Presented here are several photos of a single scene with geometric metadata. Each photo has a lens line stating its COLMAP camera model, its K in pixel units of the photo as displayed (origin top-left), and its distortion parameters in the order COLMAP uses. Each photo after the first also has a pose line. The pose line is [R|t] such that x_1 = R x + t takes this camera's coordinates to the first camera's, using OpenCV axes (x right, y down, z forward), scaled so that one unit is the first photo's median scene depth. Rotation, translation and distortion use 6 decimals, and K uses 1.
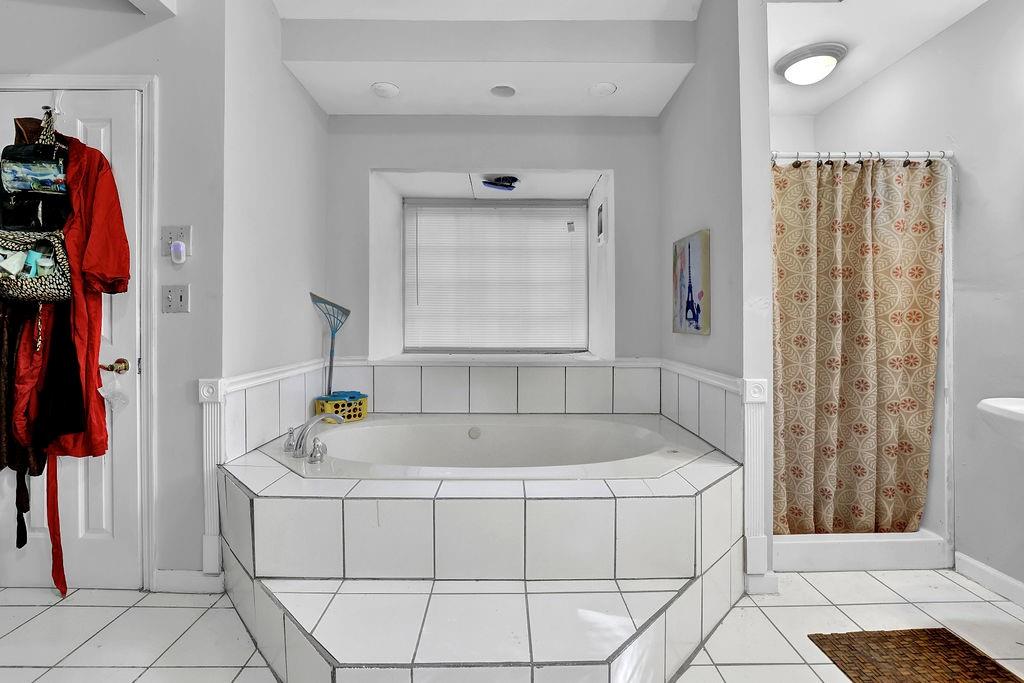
lens RADIAL K [[460.4, 0, 499.3], [0, 460.4, 318.4], [0, 0, 1]] dist [-0.039580, 0.013578]
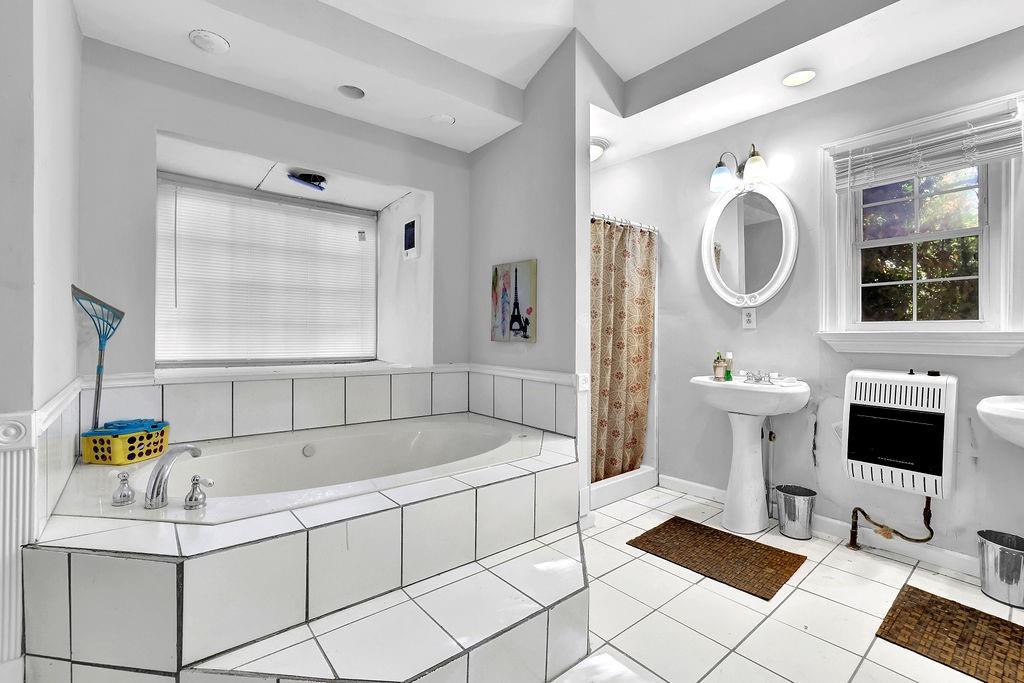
lens RADIAL K [[460.4, 0, 499.2], [0, 460.4, 329.6], [0, 0, 1]] dist [-0.039580, 0.013578]
pose [[0.779113, 0.012618, 0.626756, -0.452050], [-0.013664, 0.999902, -0.003145, 0.006815], [-0.626734, -0.006114, 0.779209, 0.069145]]
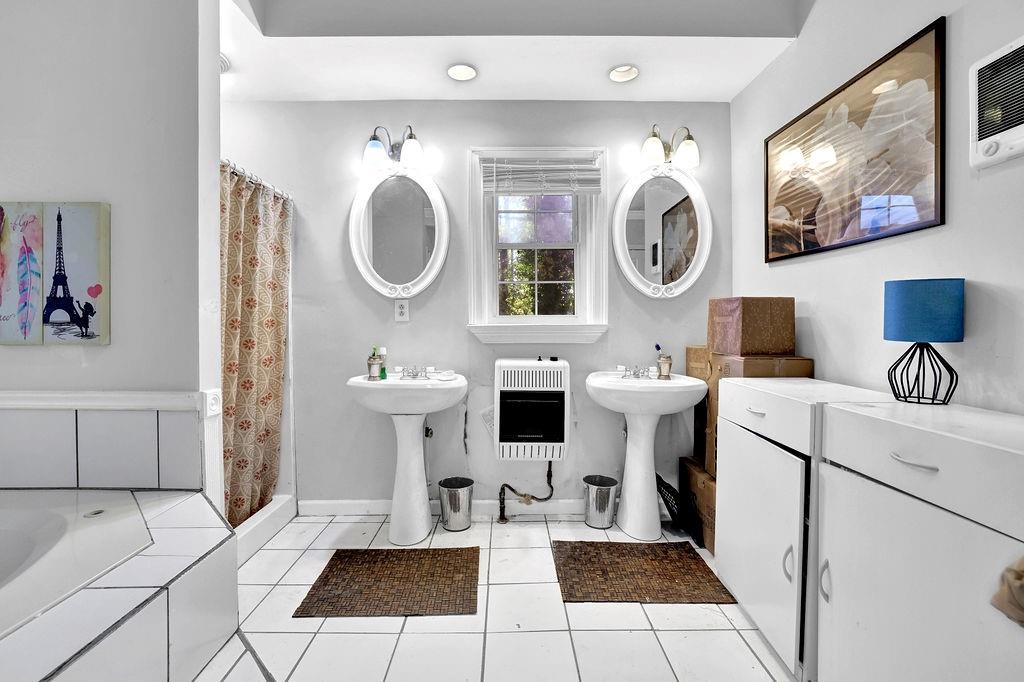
lens RADIAL K [[460.4, 0, 512.1], [0, 460.4, 325.7], [0, 0, 1]] dist [-0.039580, 0.013578]
pose [[-0.021985, 0.004349, 0.999749, -0.314741], [-0.005381, 0.999976, -0.004468, 0.005274], [-0.999744, -0.005478, -0.021961, 0.377433]]
